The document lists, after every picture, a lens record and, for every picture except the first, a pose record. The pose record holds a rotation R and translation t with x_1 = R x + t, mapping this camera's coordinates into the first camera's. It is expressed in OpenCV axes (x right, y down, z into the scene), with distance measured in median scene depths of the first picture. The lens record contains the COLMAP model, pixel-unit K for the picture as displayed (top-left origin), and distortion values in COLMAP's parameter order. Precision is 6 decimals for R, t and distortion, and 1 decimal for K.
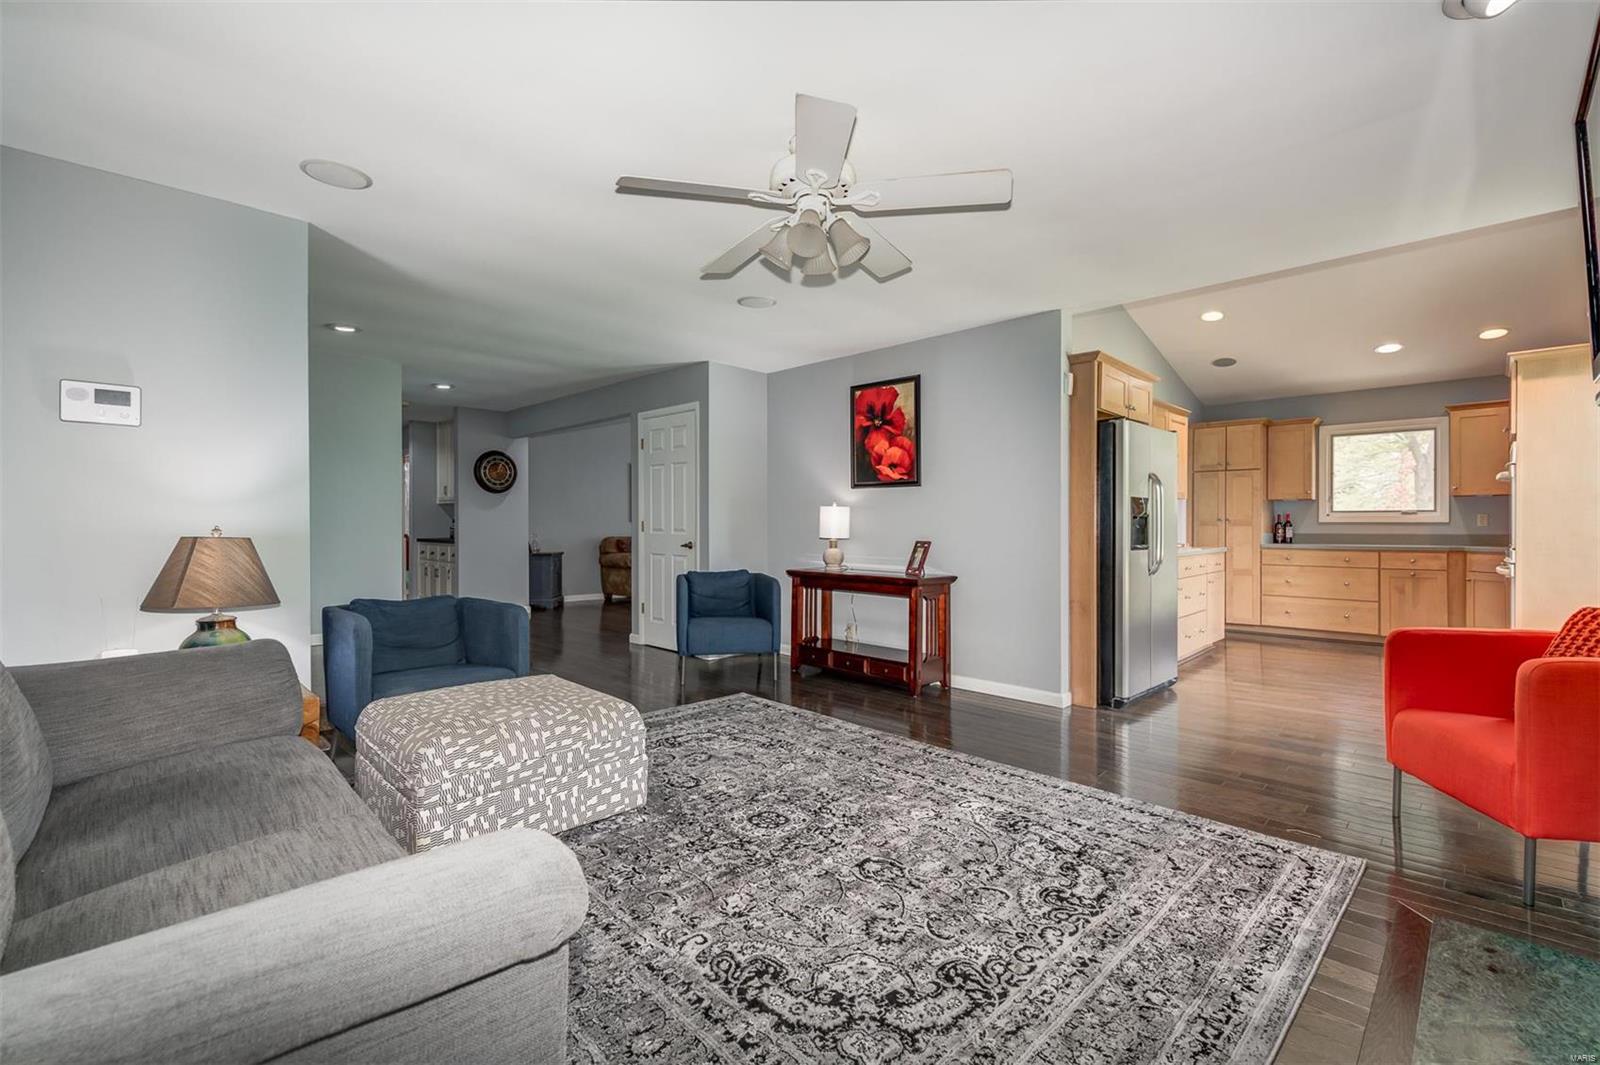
lens RADIAL K [[718.4, 0, 802.2], [0, 718.4, 532.9], [0, 0, 1]] dist [0.000581, 0.000004]
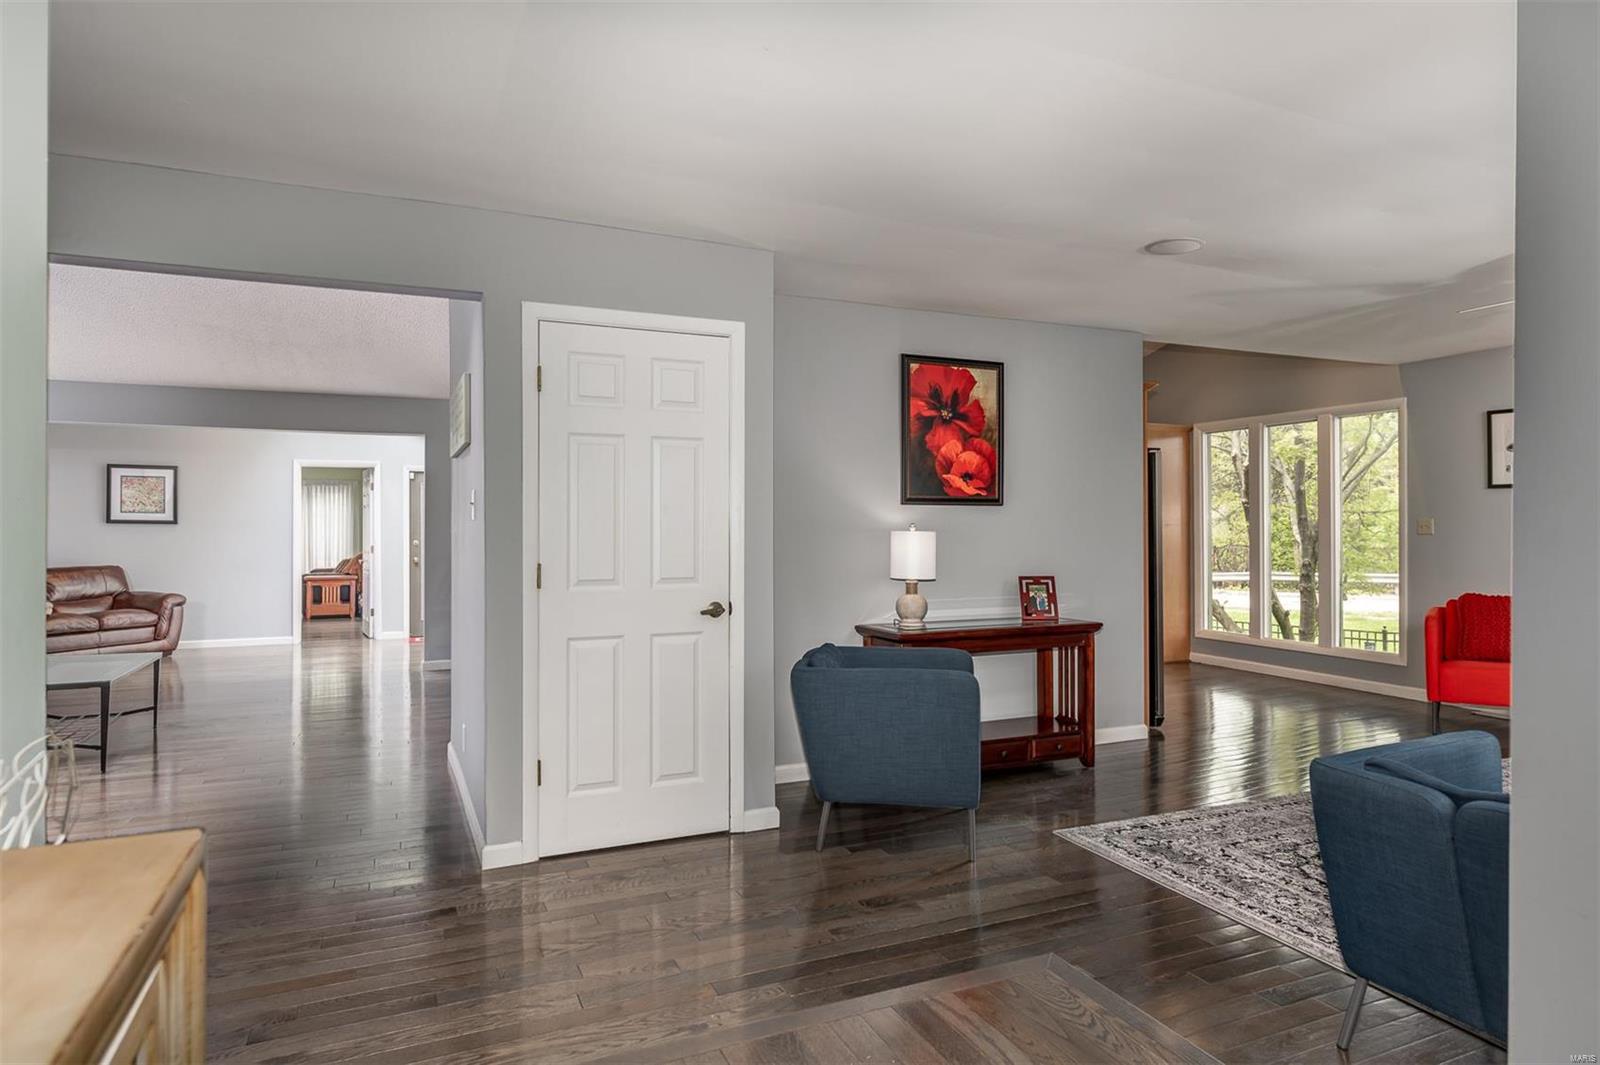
lens RADIAL K [[954.4, 0, 805.0], [0, 954.4, 521.7], [0, 0, 1]] dist [-0.001382, -0.000025]
pose [[0.360011, -0.000603, 0.932948, -0.846075], [0.016337, 0.999851, -0.005658, -0.044054], [-0.932805, 0.017278, 0.359967, 0.802022]]
